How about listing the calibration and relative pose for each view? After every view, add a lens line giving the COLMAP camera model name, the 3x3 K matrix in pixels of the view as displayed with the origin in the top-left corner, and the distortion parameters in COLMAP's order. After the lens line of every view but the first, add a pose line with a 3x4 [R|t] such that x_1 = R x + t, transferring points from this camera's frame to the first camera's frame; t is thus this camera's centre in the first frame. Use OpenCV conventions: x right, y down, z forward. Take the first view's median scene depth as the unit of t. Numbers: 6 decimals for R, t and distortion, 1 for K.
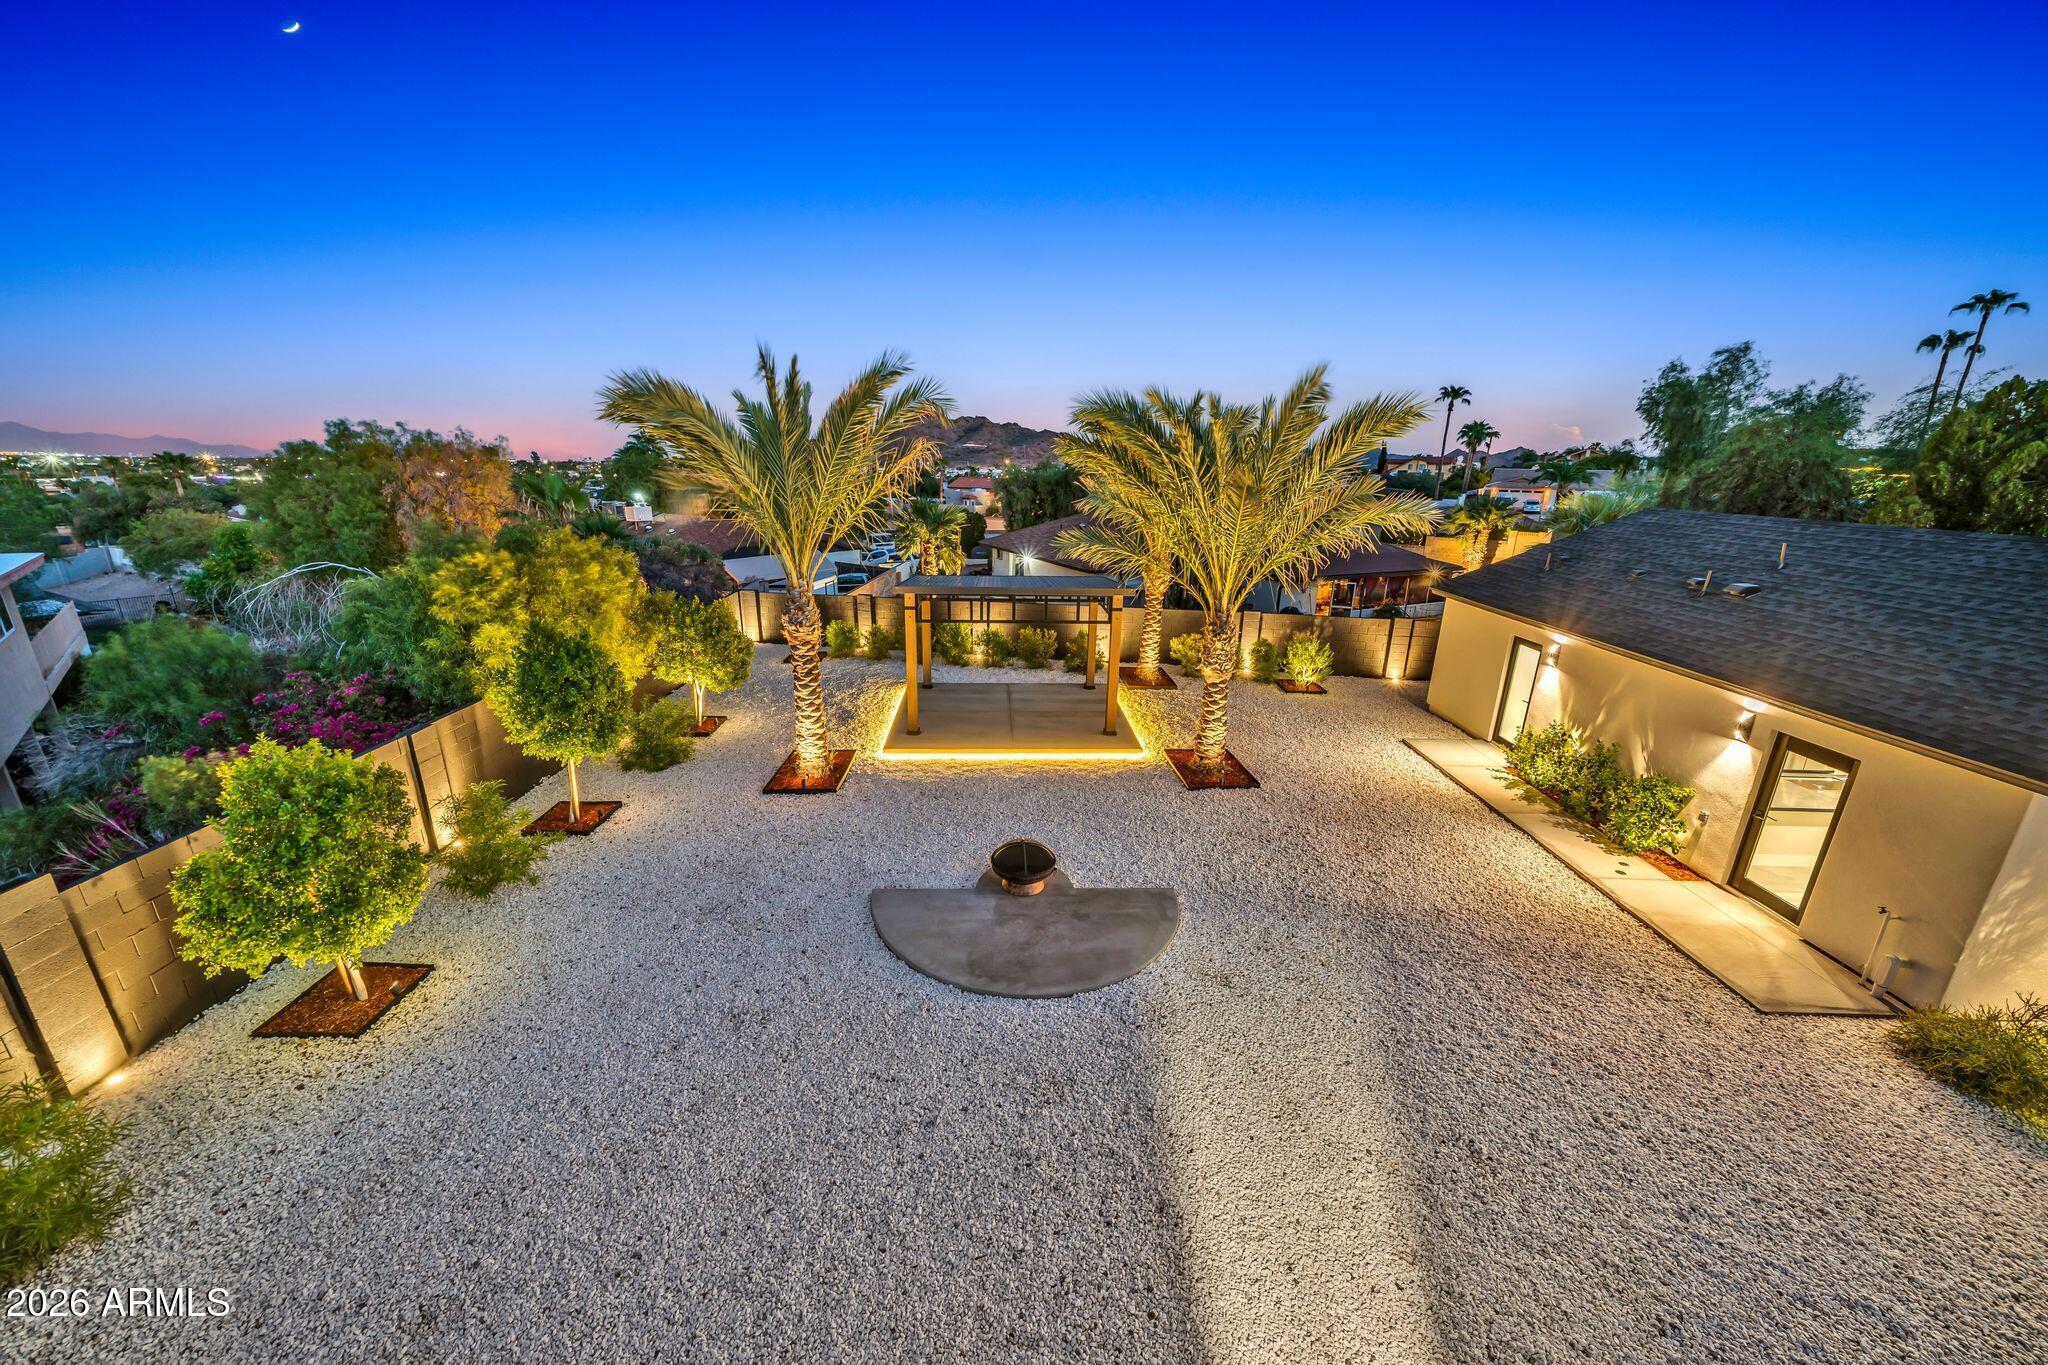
lens RADIAL K [[729.8, 0, 998.6], [0, 729.8, 673.5], [0, 0, 1]] dist [-0.005775, 0.000446]
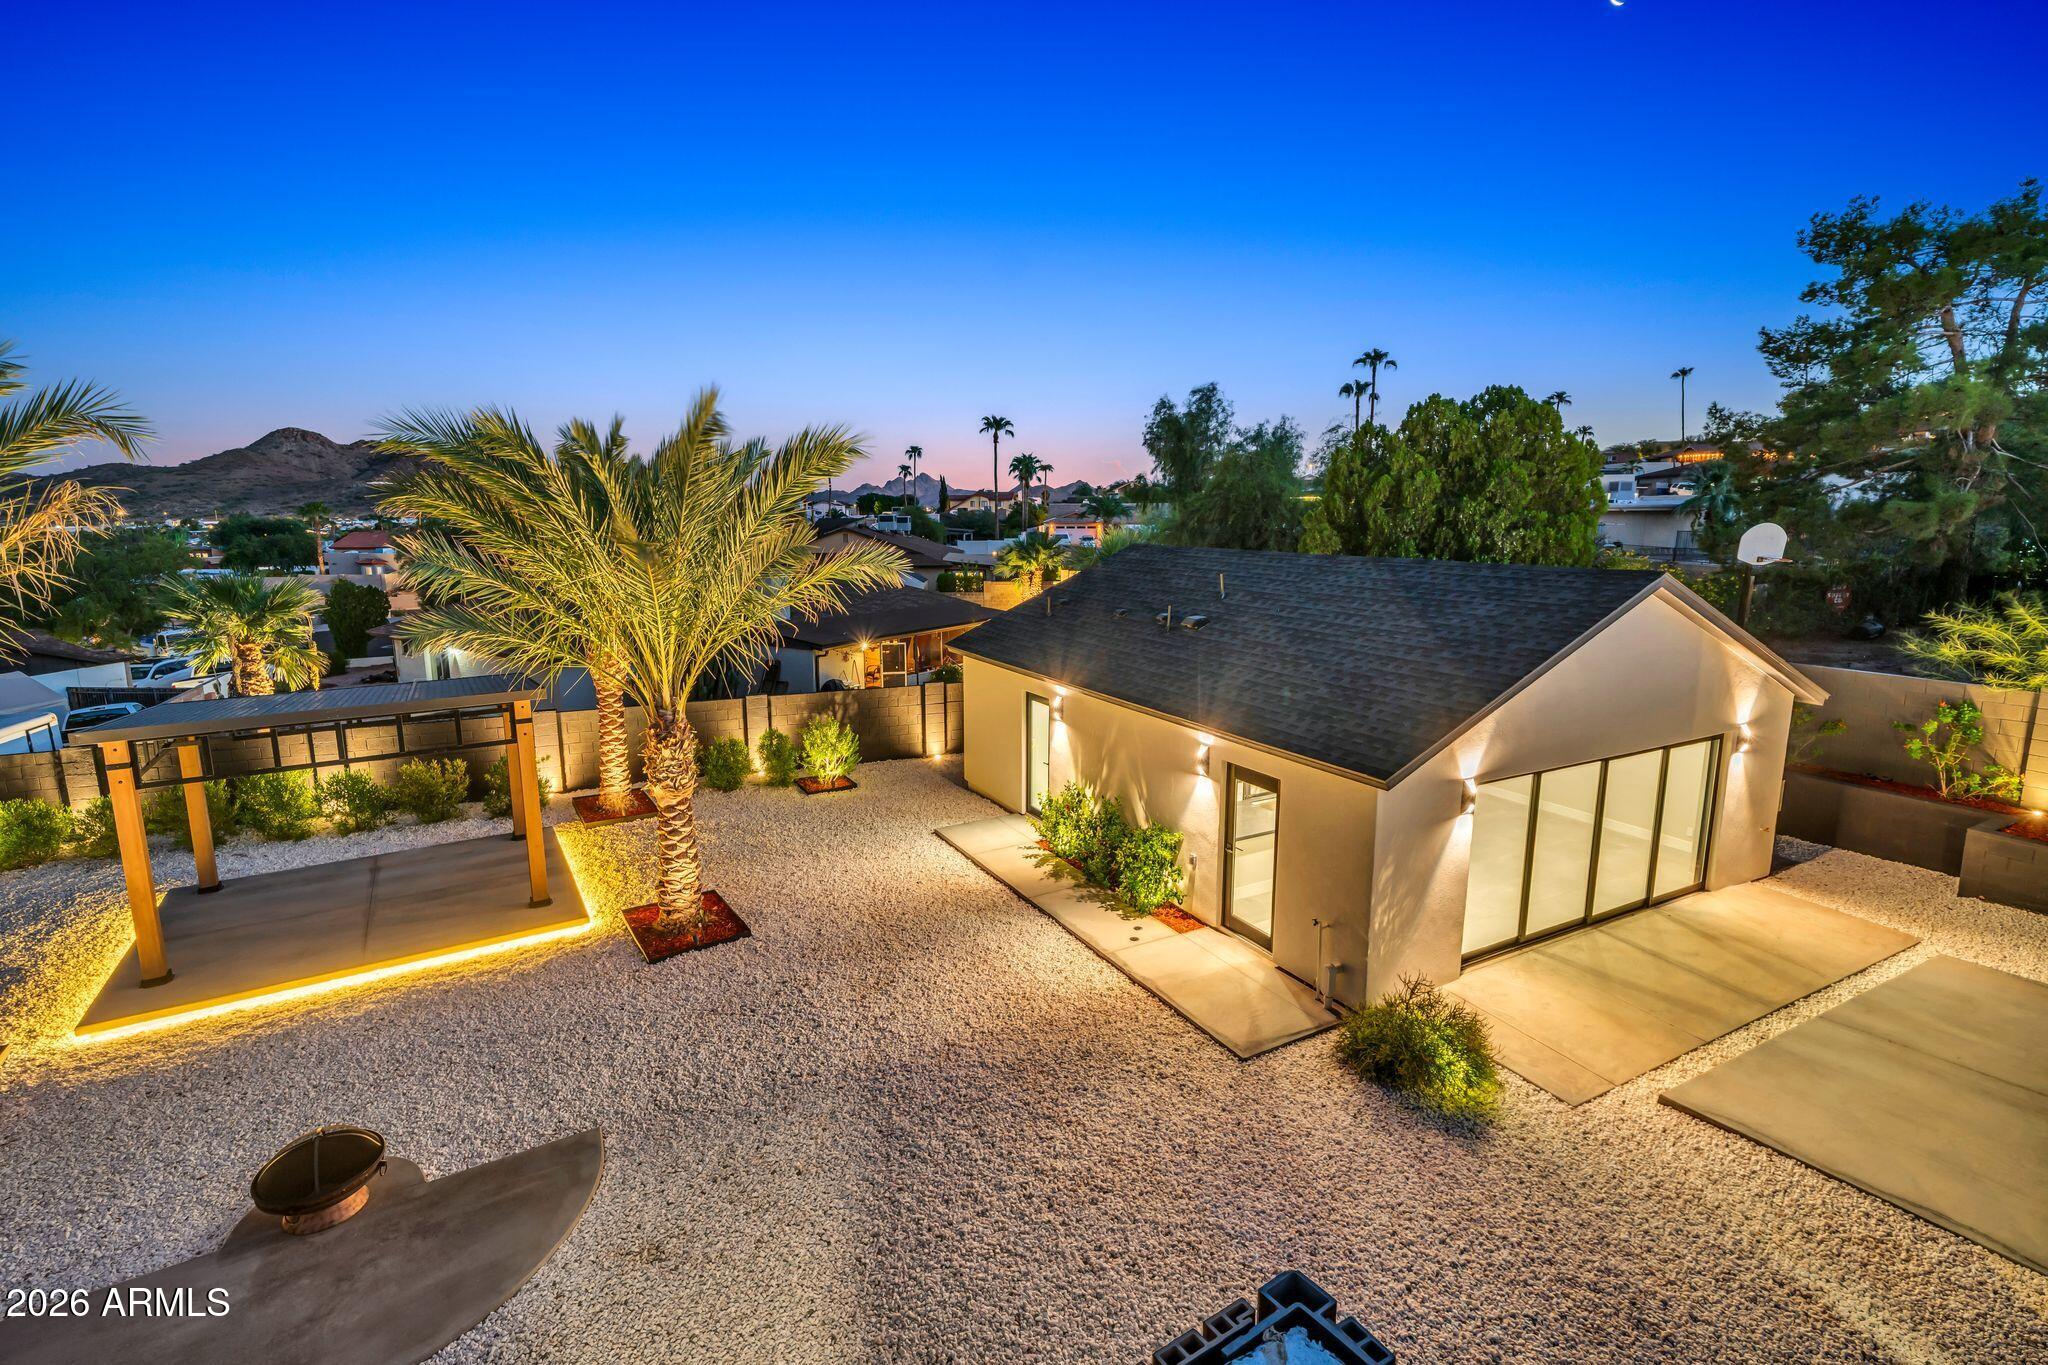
lens RADIAL K [[961.7, 0, 1020.0], [0, 961.7, 664.6], [0, 0, 1]] dist [0.000439, 0.000332]
pose [[0.857499, -0.102241, 0.504224, 0.126587], [0.159295, 0.984657, -0.071244, -0.001501], [-0.489204, 0.141412, 0.860629, -0.013364]]
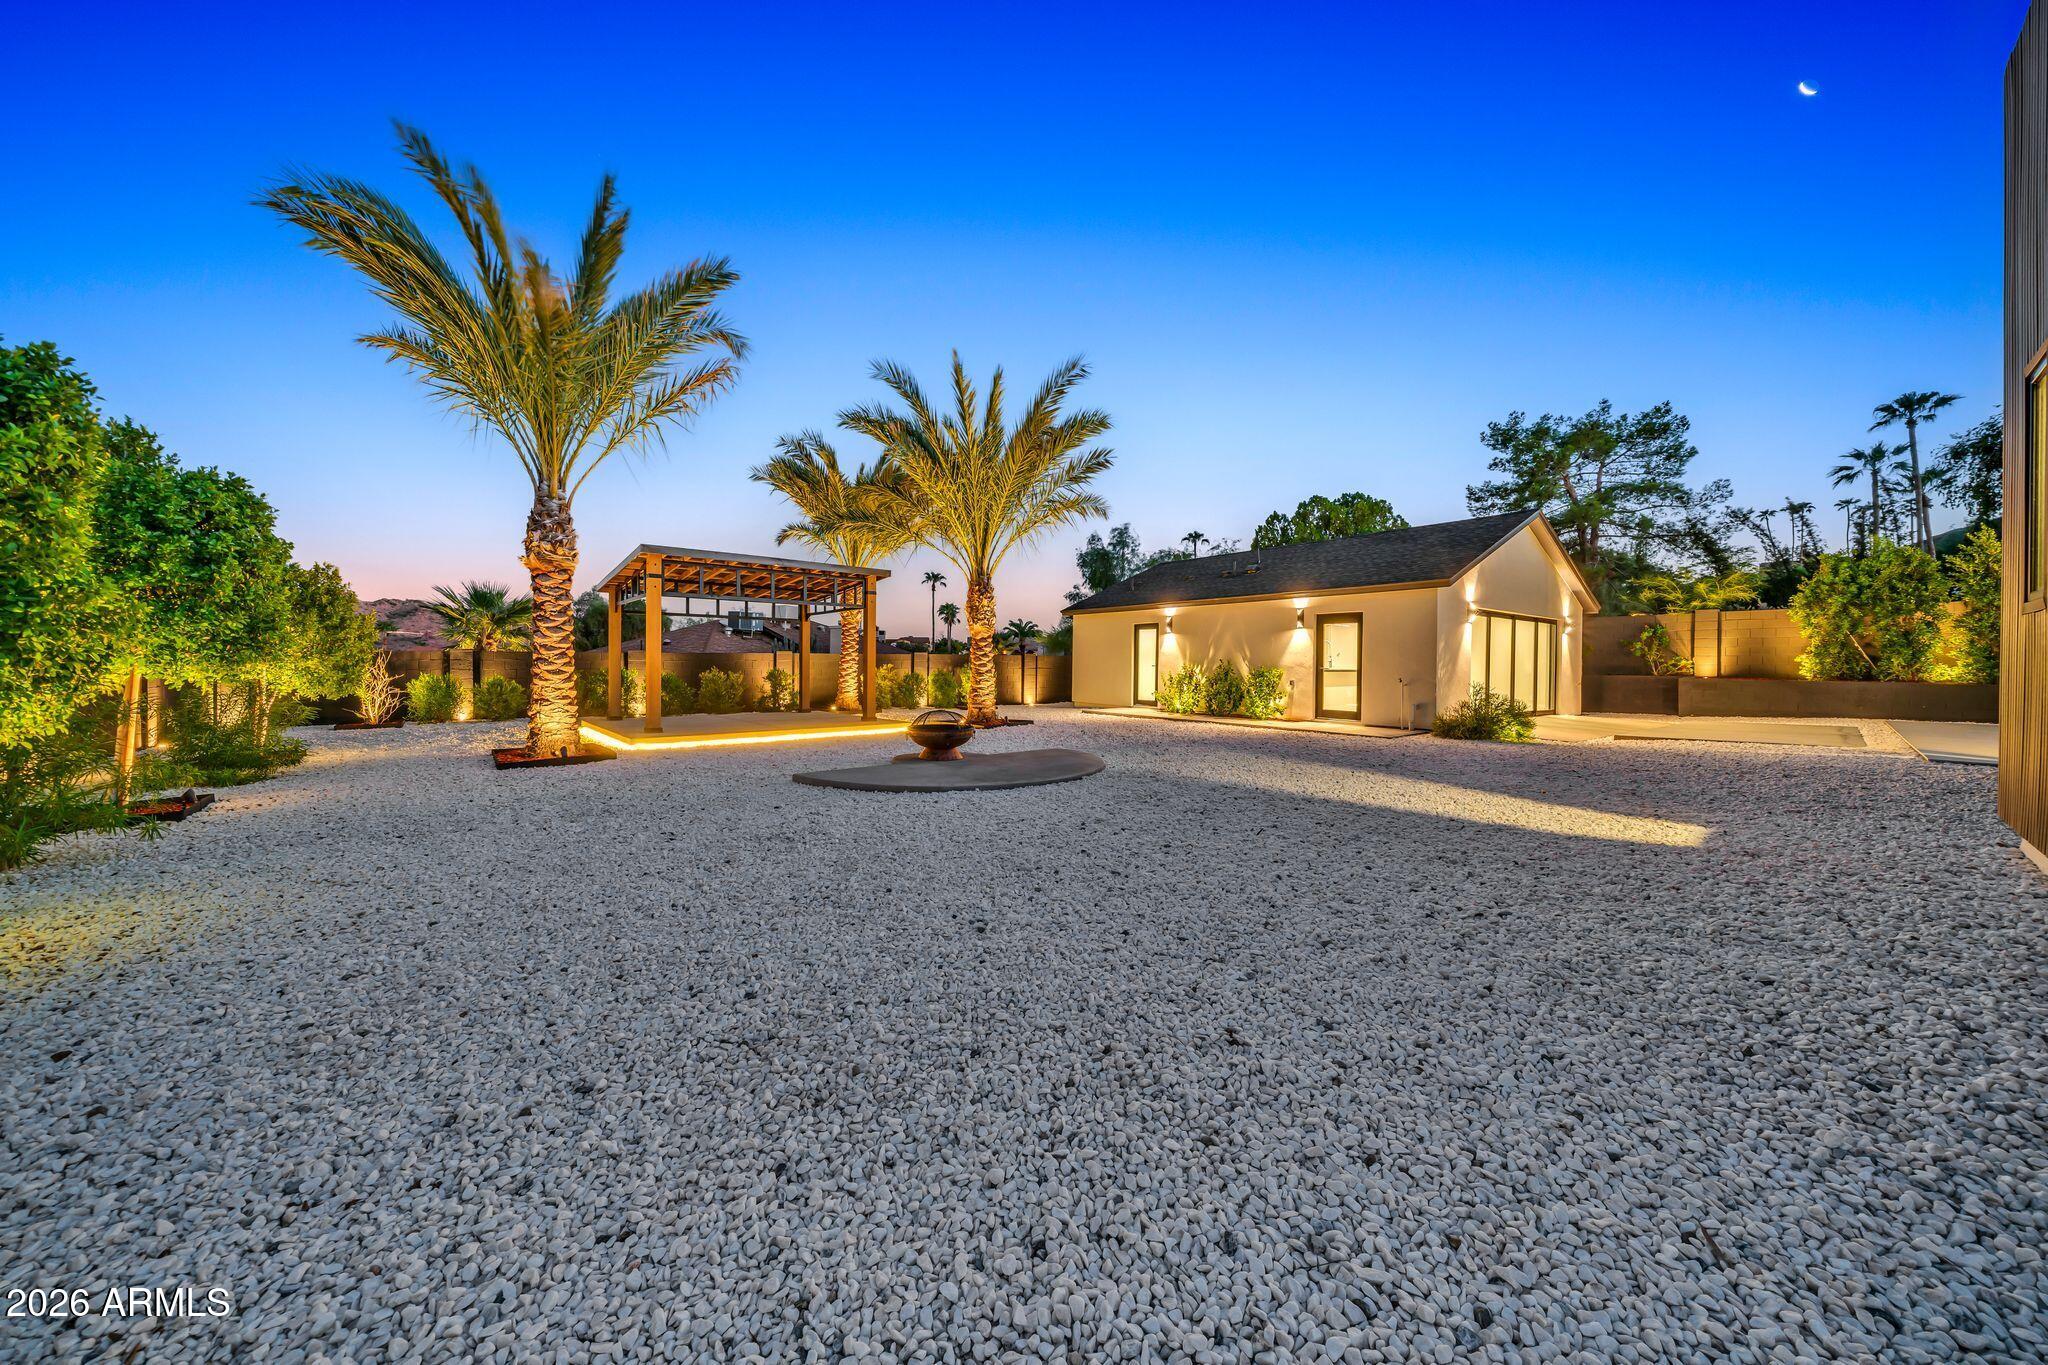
lens RADIAL K [[707.3, 0, 1022.8], [0, 707.3, 657.6], [0, 0, 1]] dist [-0.008050, 0.000014]
pose [[0.769948, -0.004446, 0.638091, -0.353453], [0.179107, 0.961283, -0.209420, 0.282438], [-0.612454, 0.275529, 0.740934, 0.163804]]
